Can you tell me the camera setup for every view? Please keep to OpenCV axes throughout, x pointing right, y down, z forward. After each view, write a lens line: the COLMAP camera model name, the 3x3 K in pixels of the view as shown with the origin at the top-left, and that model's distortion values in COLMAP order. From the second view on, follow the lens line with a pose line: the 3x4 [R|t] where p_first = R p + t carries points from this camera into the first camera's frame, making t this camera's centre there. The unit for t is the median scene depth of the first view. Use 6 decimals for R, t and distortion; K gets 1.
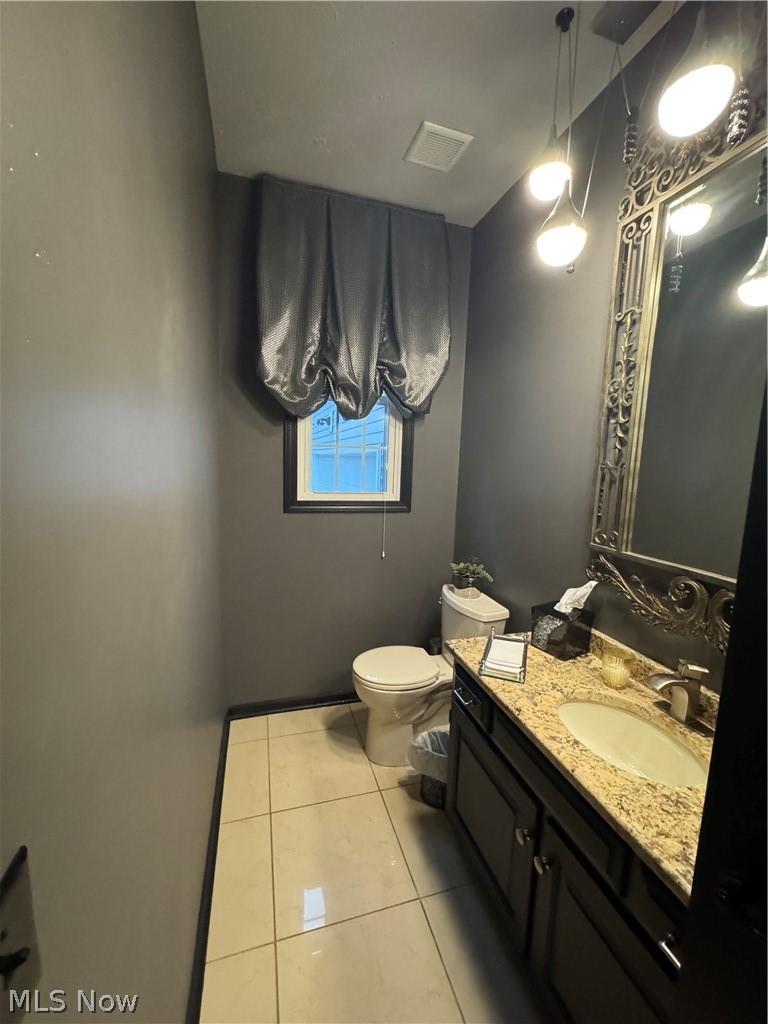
lens RADIAL K [[407.9, 0, 383.9], [0, 407.9, 512.8], [0, 0, 1]] dist [-0.002415, -0.000100]
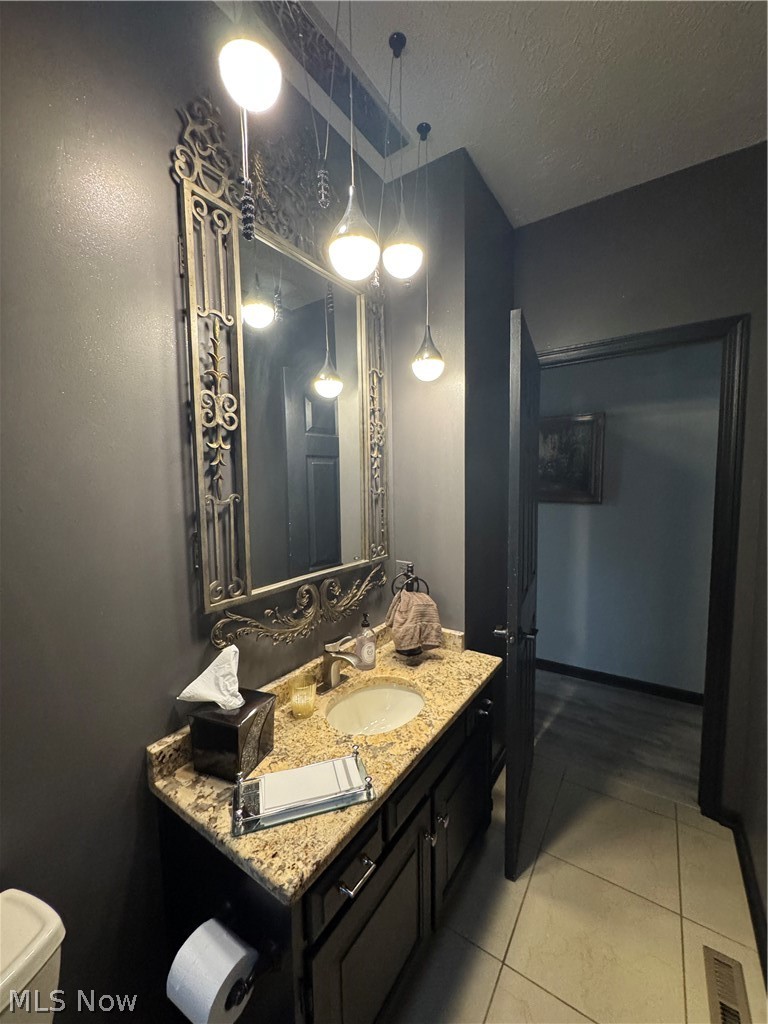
lens RADIAL K [[407.9, 0, 383.9], [0, 407.9, 512.8], [0, 0, 1]] dist [-0.002415, -0.000100]
pose [[-0.636785, -0.085212, 0.766318, -0.299744], [0.090284, 0.978797, 0.183861, -0.238697], [-0.765737, 0.186266, -0.615590, 1.418147]]
